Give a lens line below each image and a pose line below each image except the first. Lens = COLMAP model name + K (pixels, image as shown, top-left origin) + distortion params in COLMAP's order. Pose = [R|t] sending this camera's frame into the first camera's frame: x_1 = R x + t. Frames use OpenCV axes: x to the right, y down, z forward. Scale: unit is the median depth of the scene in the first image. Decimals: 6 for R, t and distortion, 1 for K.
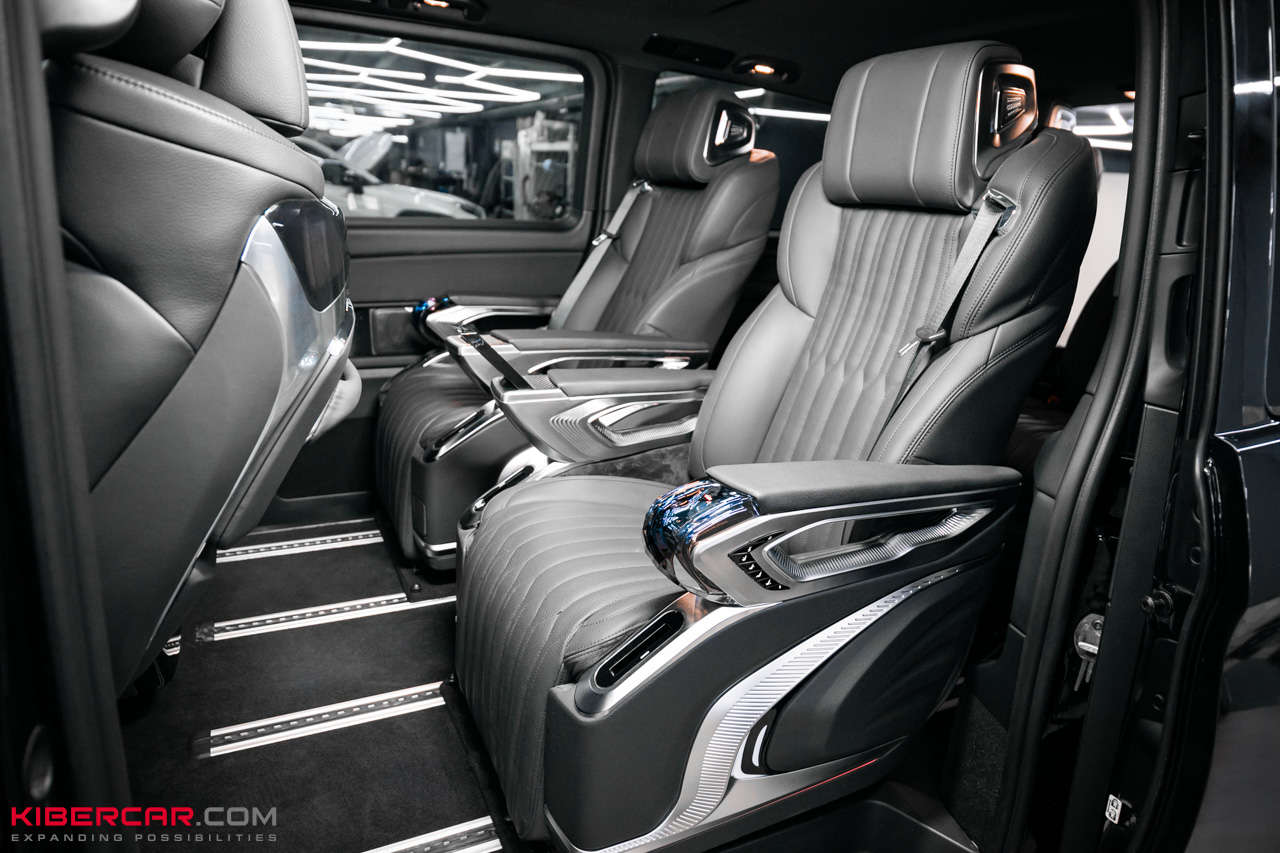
lens RADIAL K [[791.8, 0, 640.0], [0, 791.8, 426.5], [0, 0, 1]] dist [-0.003428, -0.001620]
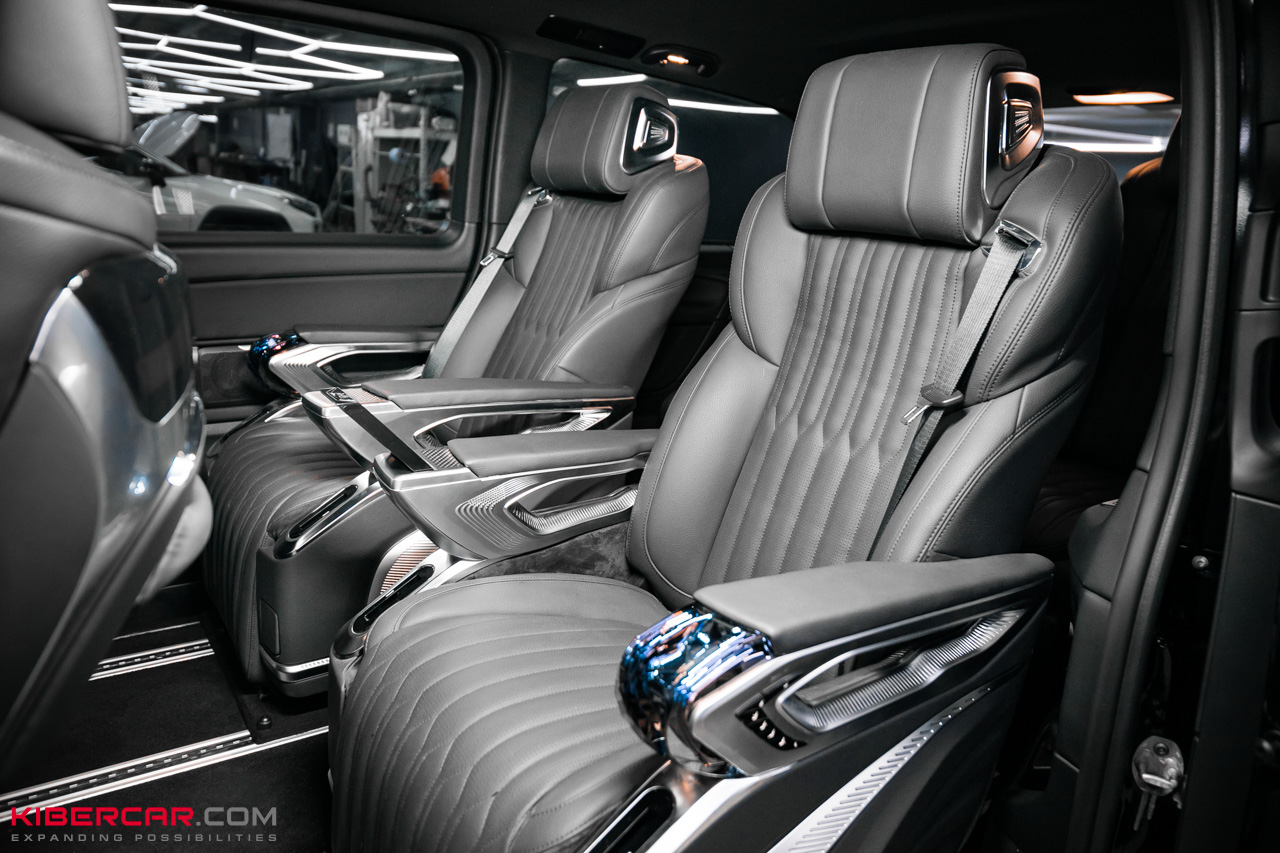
lens RADIAL K [[906.5, 0, 640.4], [0, 906.5, 407.1], [0, 0, 1]] dist [0.006749, 0.002268]
pose [[0.988939, -0.026836, 0.145875, -0.056752], [0.033820, 0.998387, -0.045609, -0.054952], [-0.144415, 0.050038, 0.988251, 0.092611]]
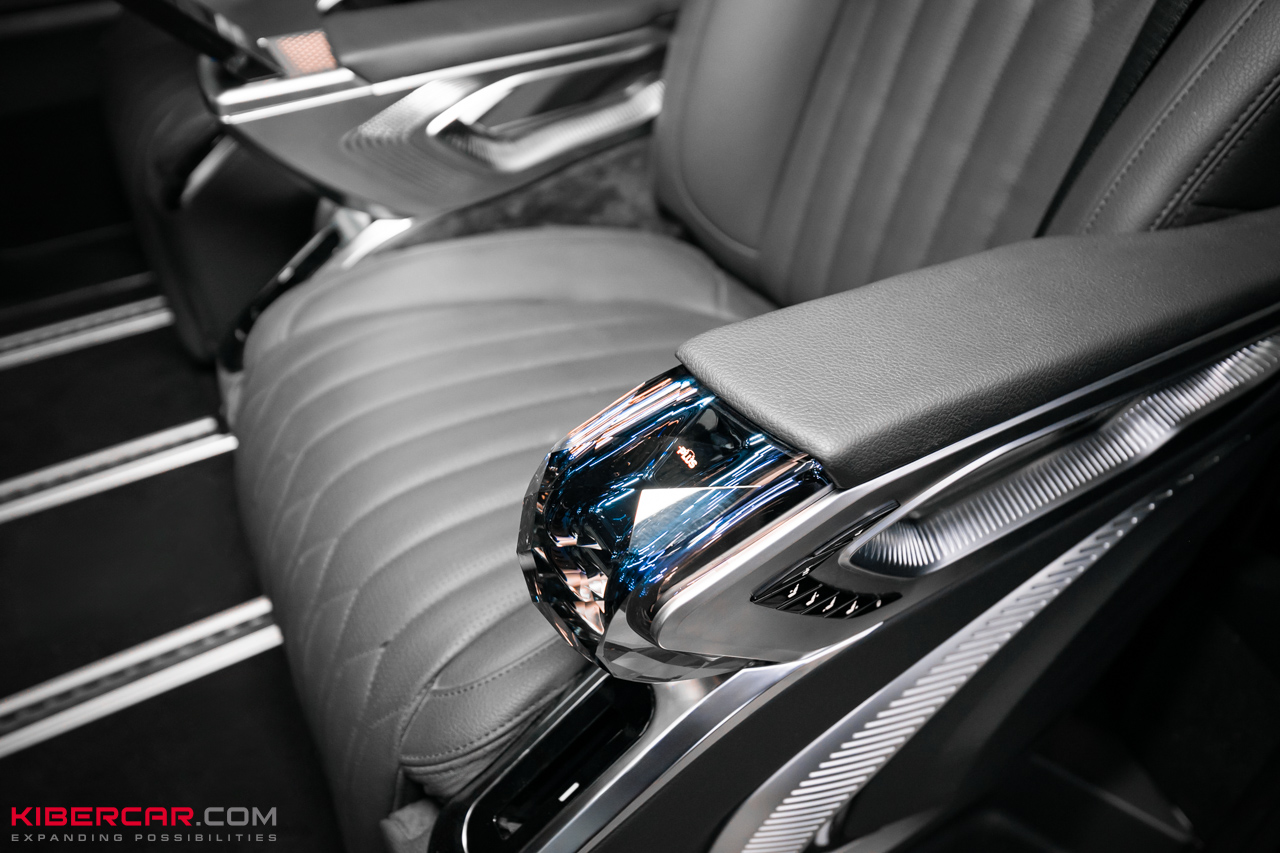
lens RADIAL K [[971.8, 0, 640.0], [0, 971.8, 426.5], [0, 0, 1]] dist [0.039353, -0.000010]
pose [[0.994743, -0.102258, -0.005398, 0.042000], [0.096029, 0.913249, 0.395922, -0.060811], [-0.035557, -0.394359, 0.918268, 0.367210]]
